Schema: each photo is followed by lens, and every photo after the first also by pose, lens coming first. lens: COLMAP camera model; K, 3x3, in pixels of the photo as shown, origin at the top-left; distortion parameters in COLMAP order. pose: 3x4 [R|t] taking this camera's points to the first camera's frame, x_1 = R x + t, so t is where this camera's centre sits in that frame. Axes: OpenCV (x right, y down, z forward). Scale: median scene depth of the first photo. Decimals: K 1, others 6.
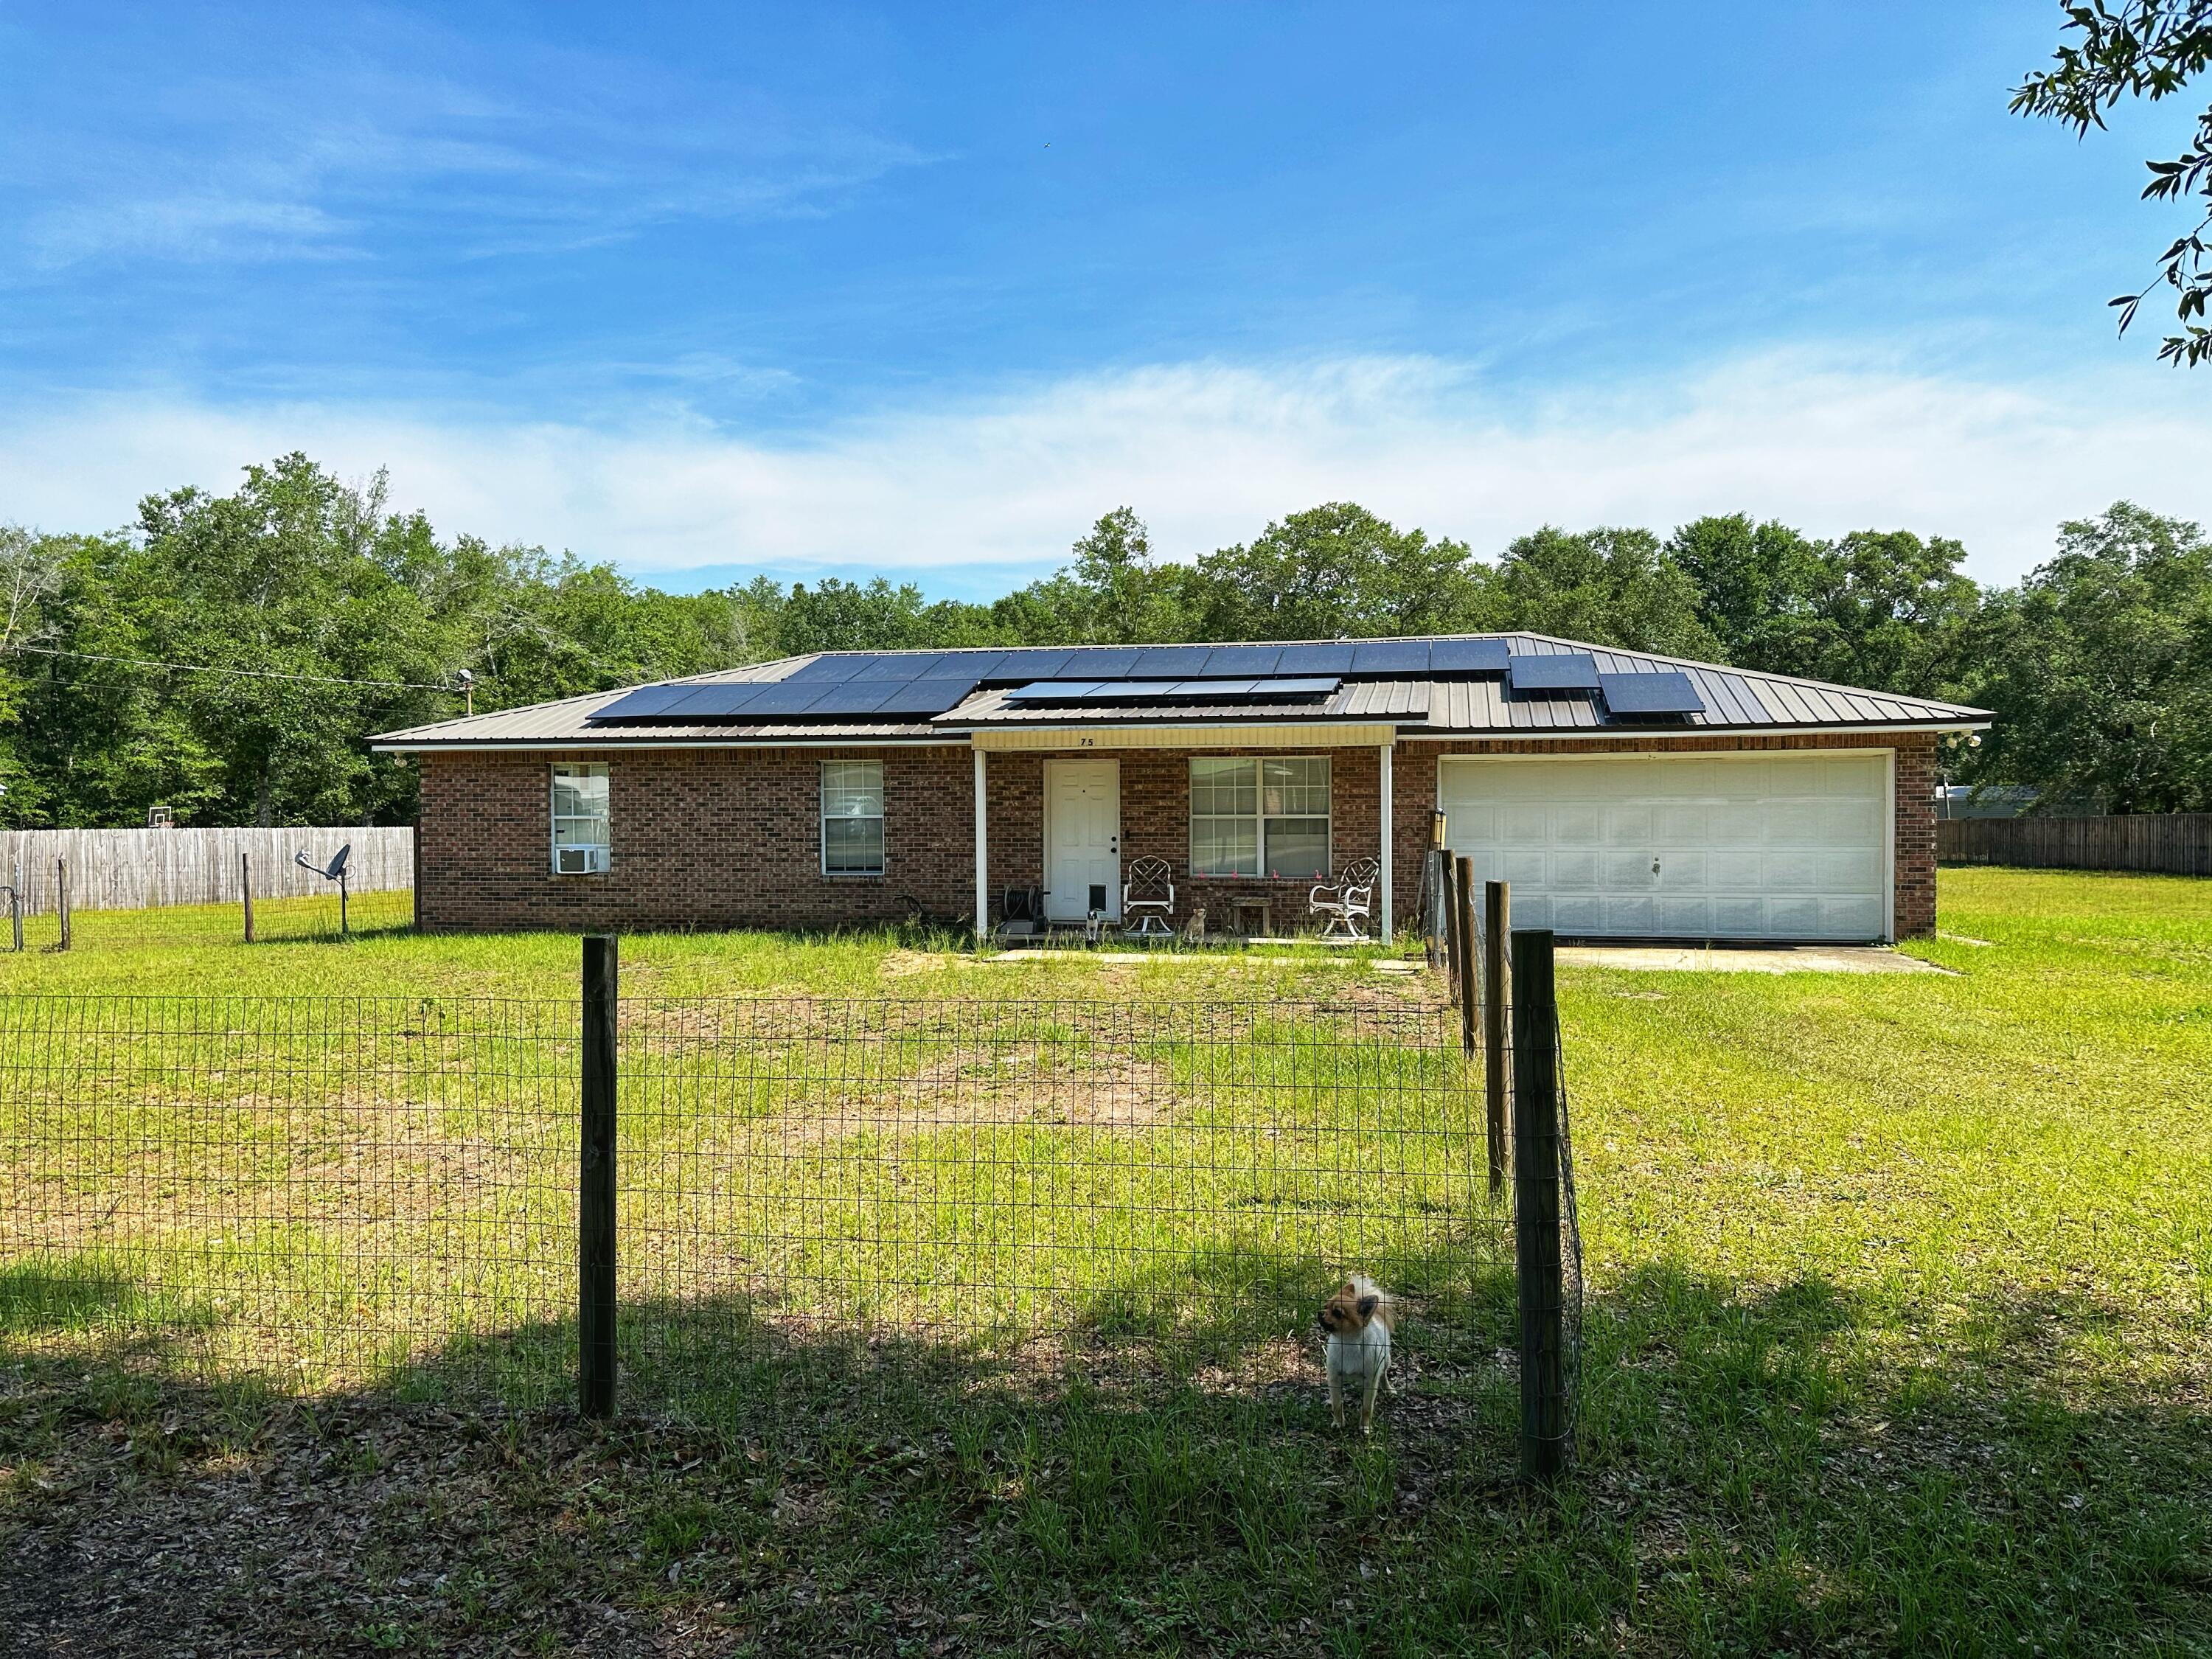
lens RADIAL K [[1551.3, 0, 1122.5], [0, 1551.3, 815.0], [0, 0, 1]] dist [0.066972, -0.078676]
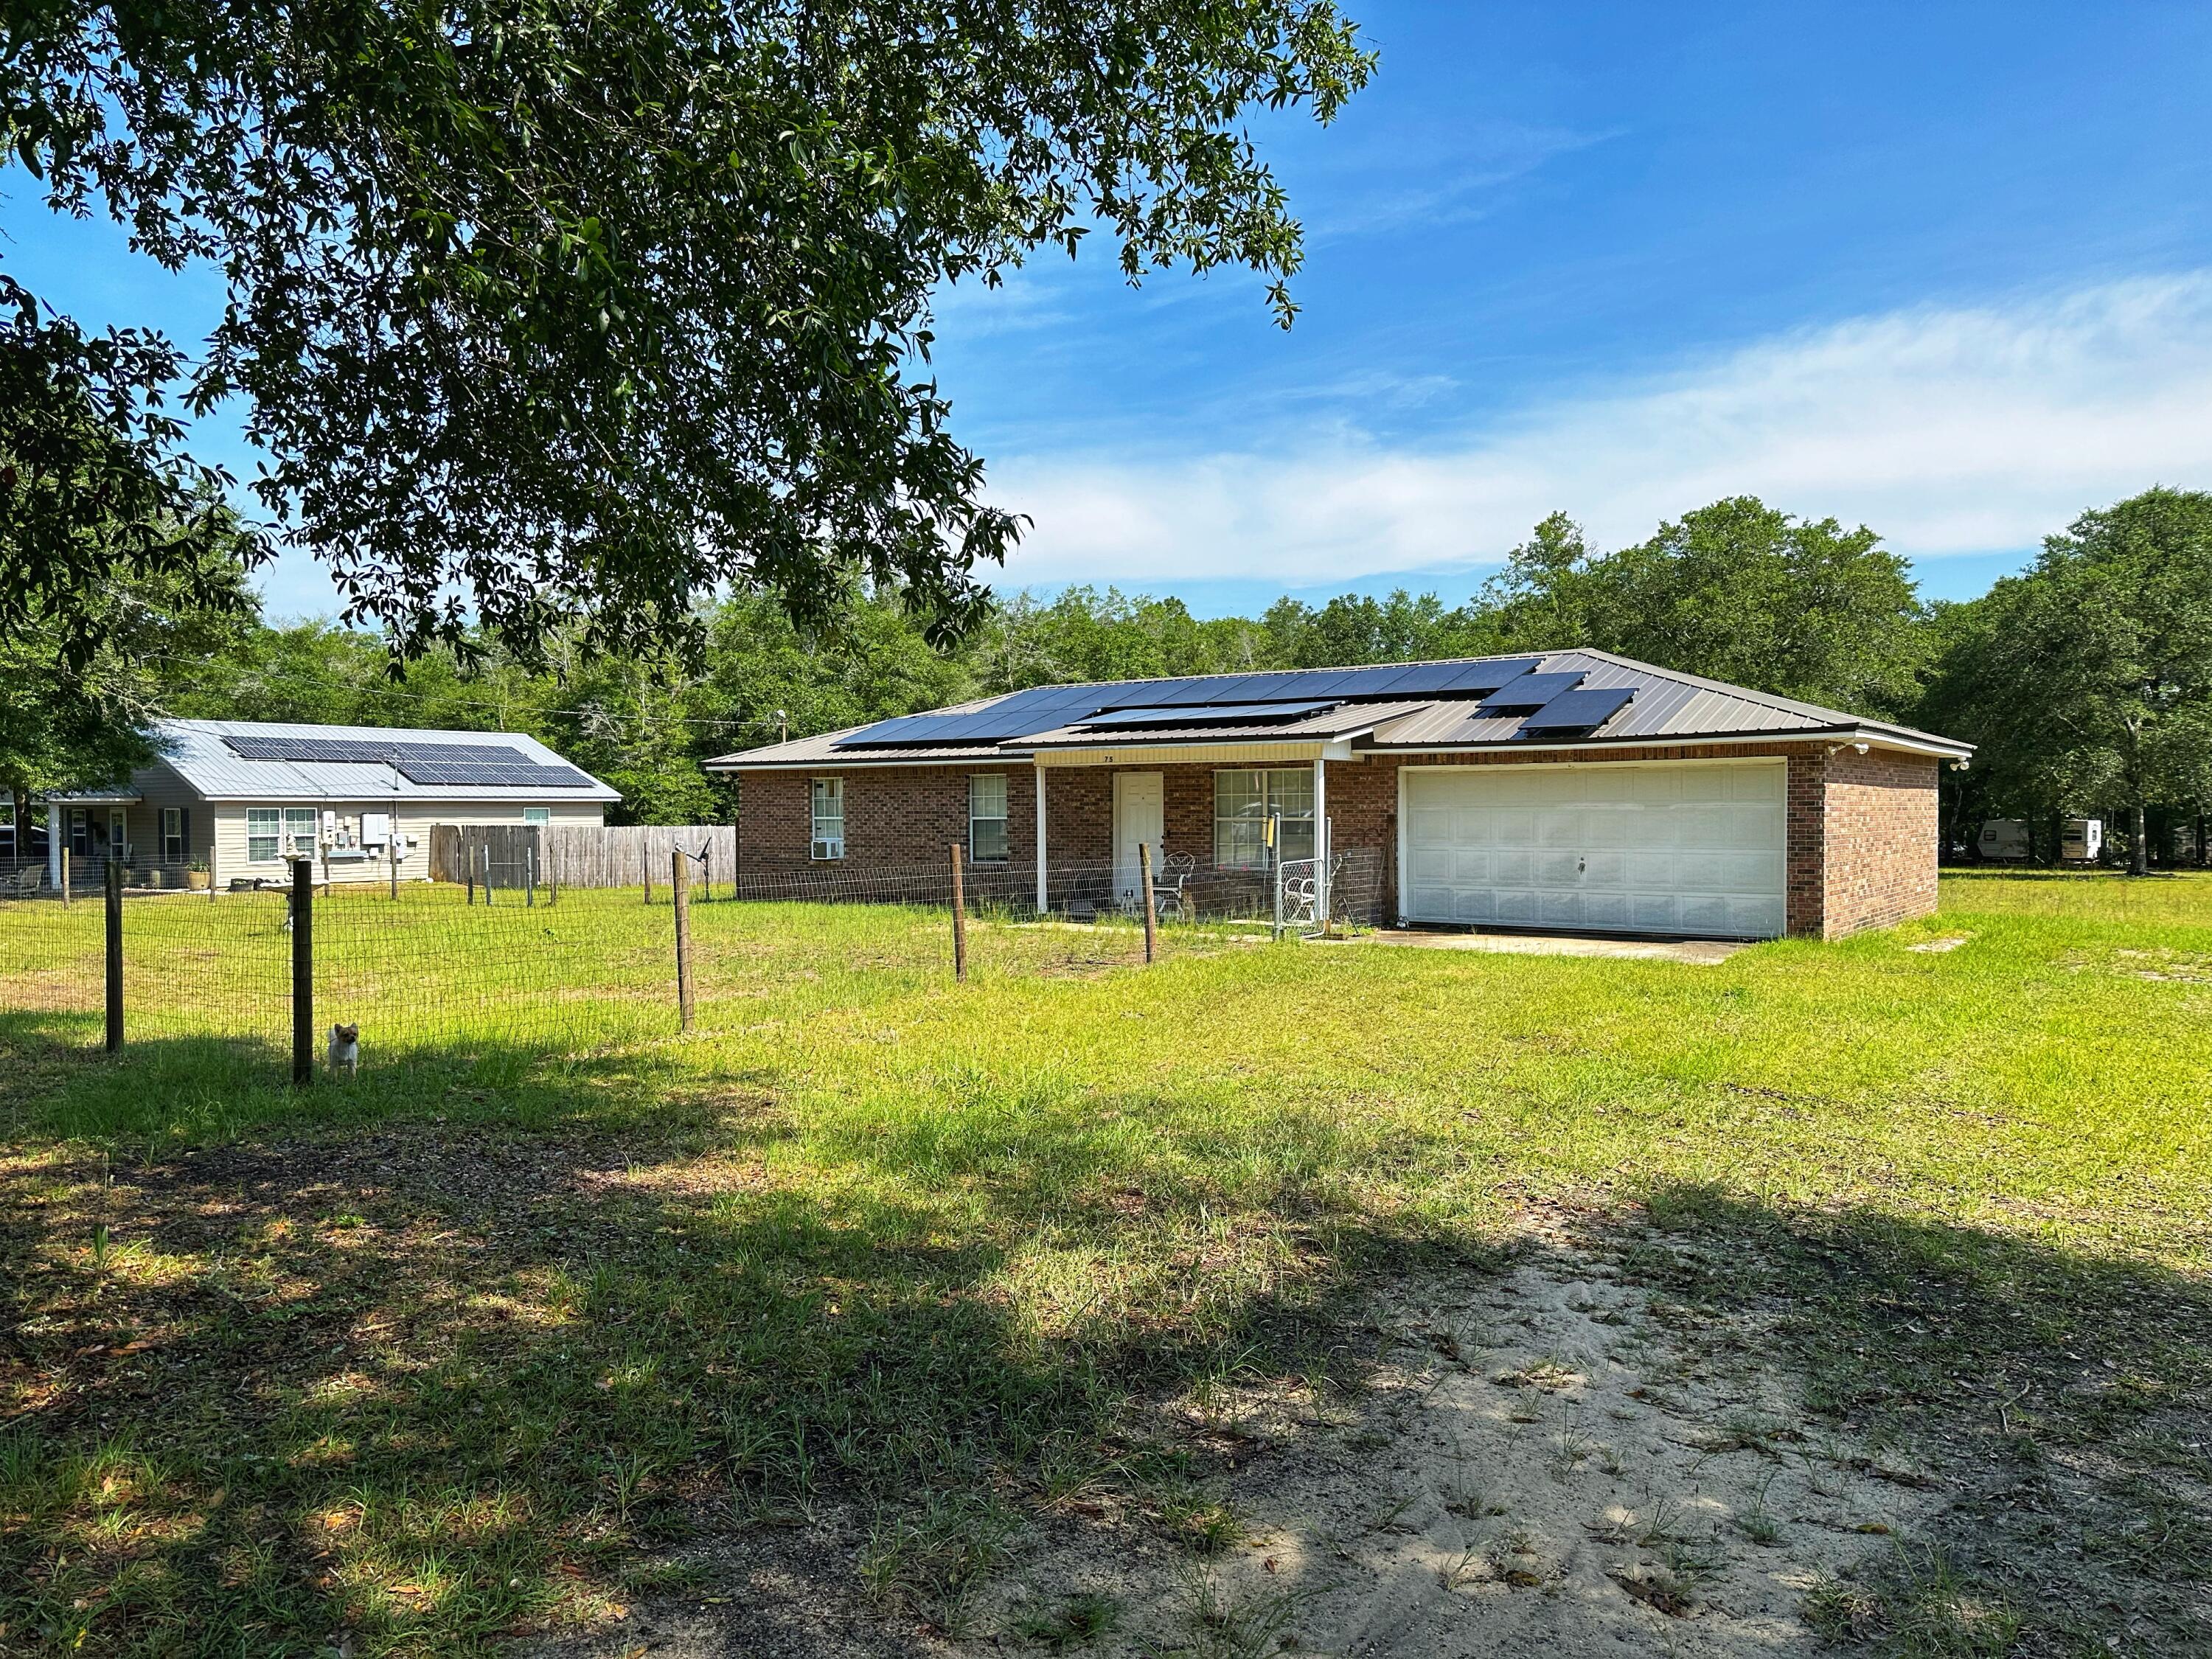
lens RADIAL K [[1551.3, 0, 1112.8], [0, 1551.3, 827.8], [0, 0, 1]] dist [0.066972, -0.078676]
pose [[0.910502, 0.005954, -0.413462, 0.211828], [-0.003644, 0.999973, 0.006377, 0.000169], [0.413489, -0.004300, 0.910499, -0.060670]]
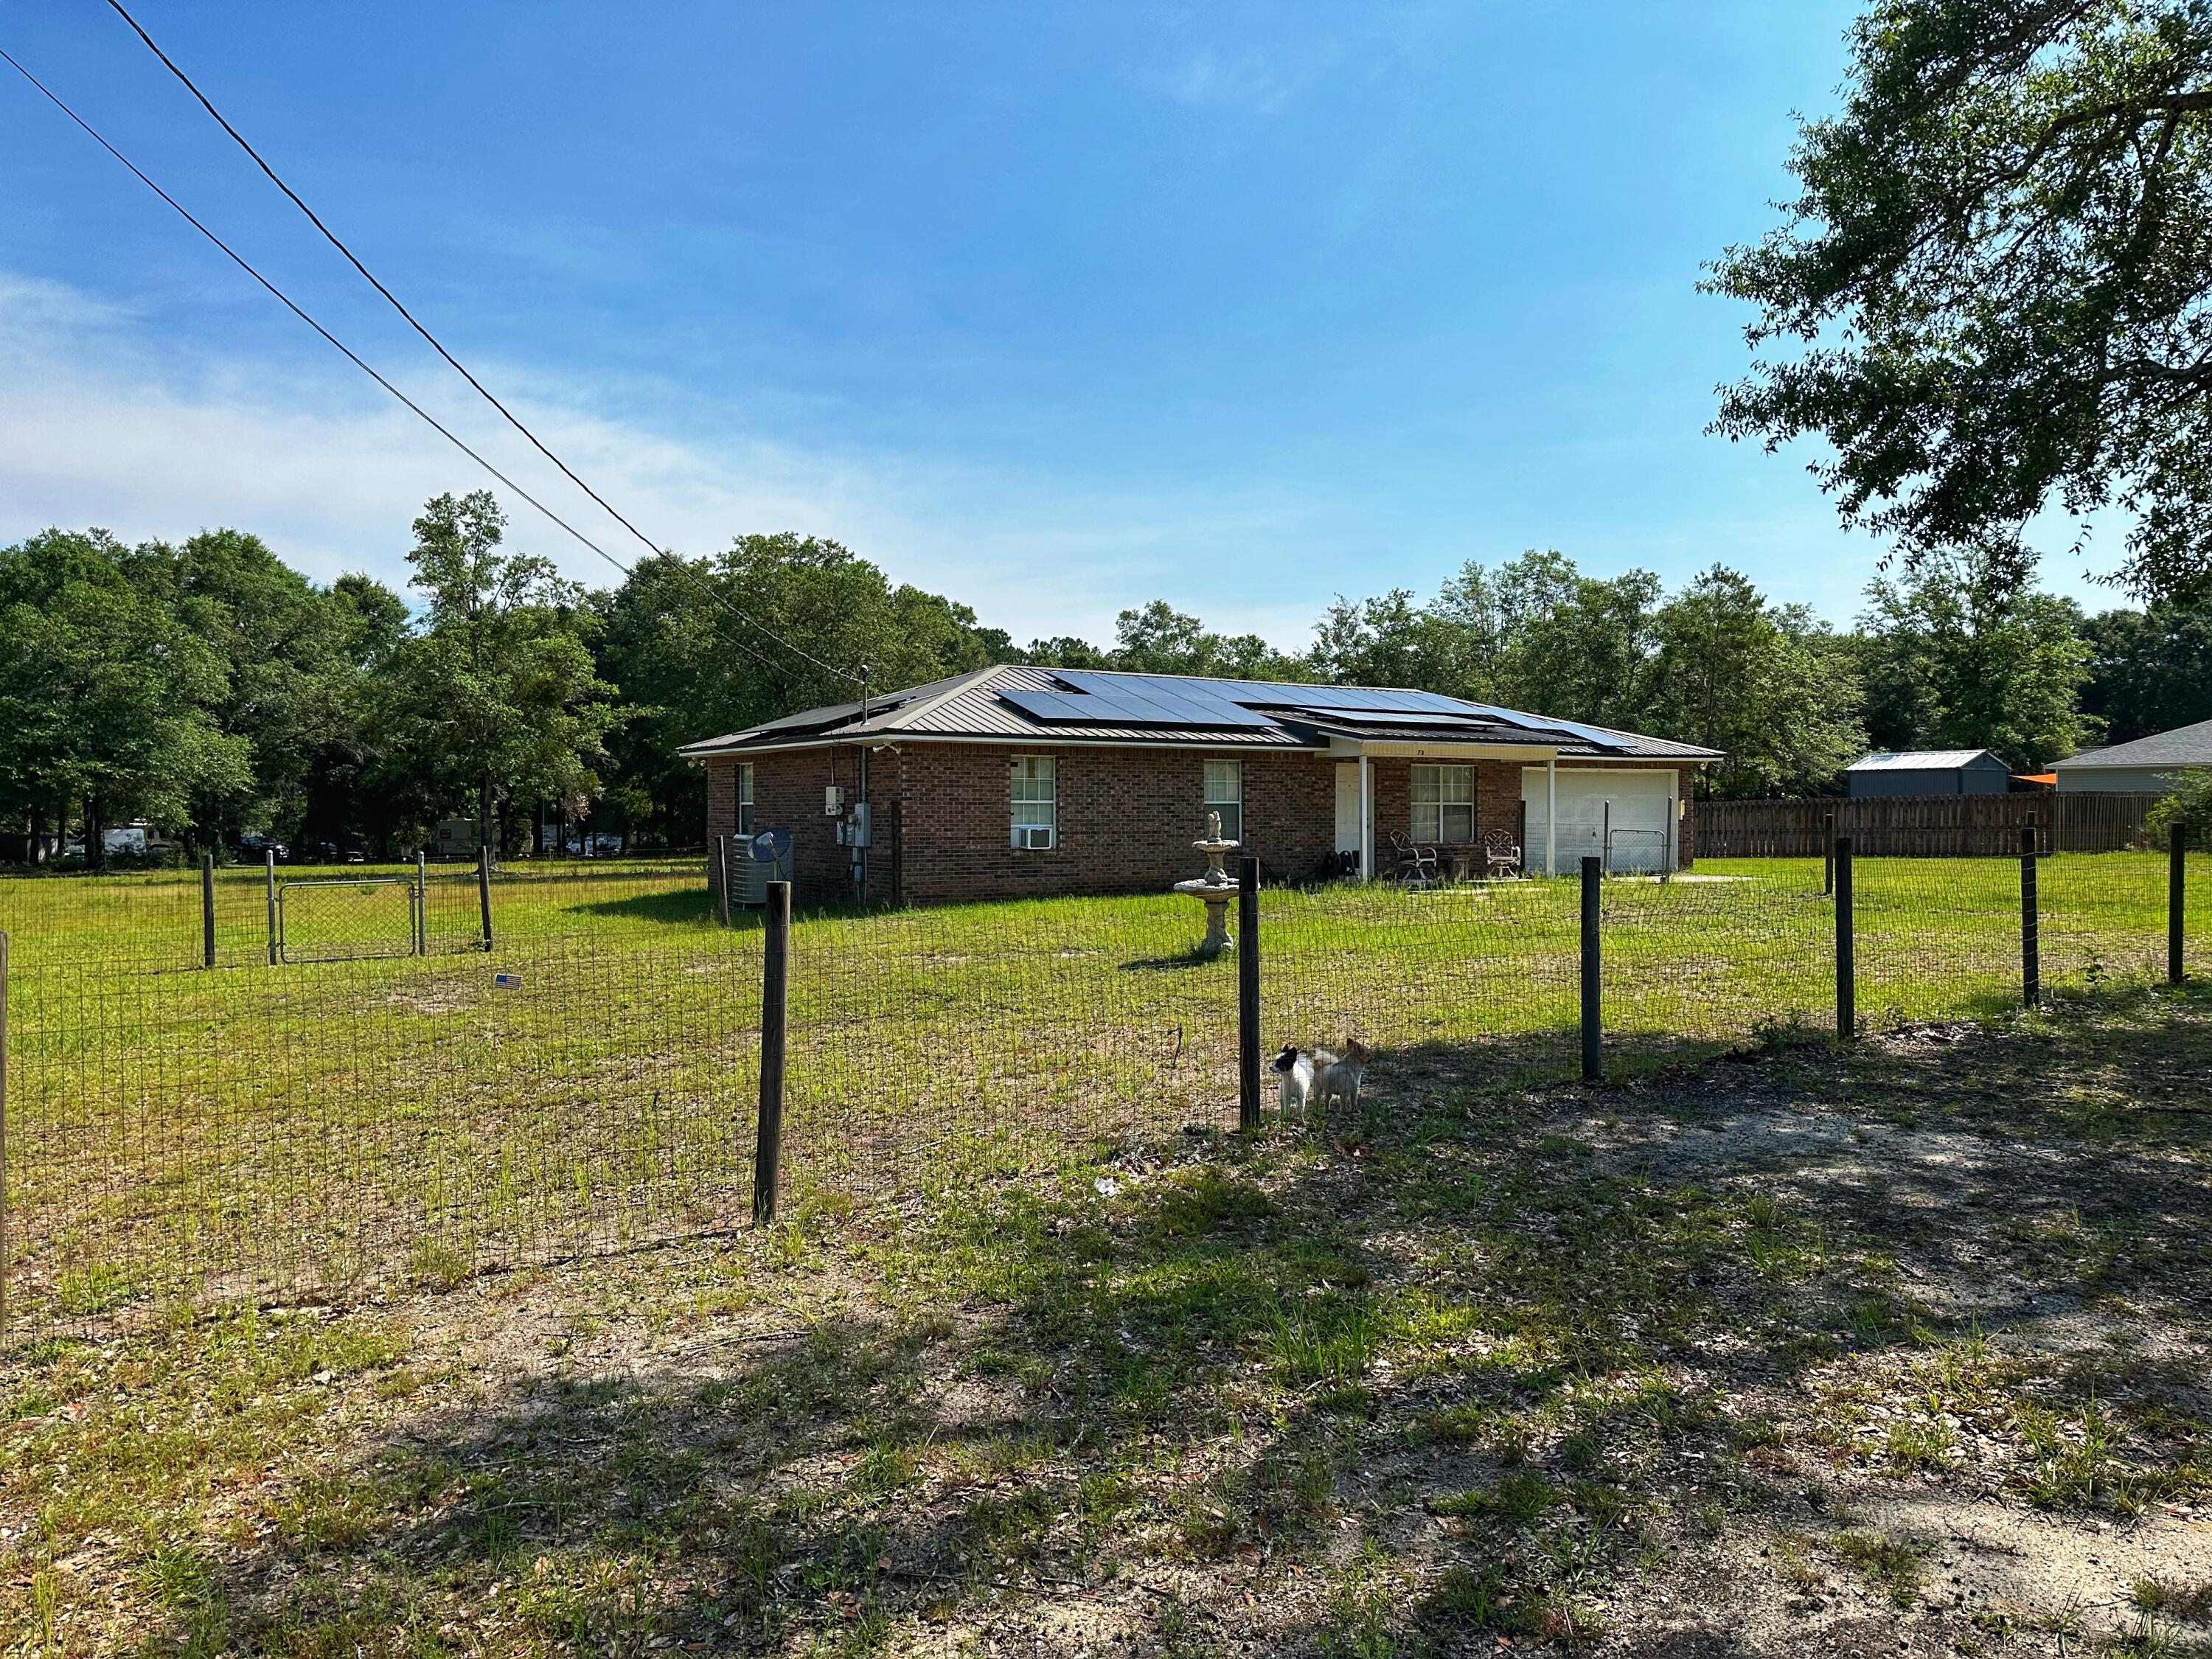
lens RADIAL K [[1551.3, 0, 1104.7], [0, 1551.3, 833.0], [0, 0, 1]] dist [0.066972, -0.078676]
pose [[0.701550, -0.005554, 0.712598, -0.555336], [0.002954, 0.999984, 0.004885, 0.009454], [-0.712614, -0.001322, 0.701555, 0.068479]]
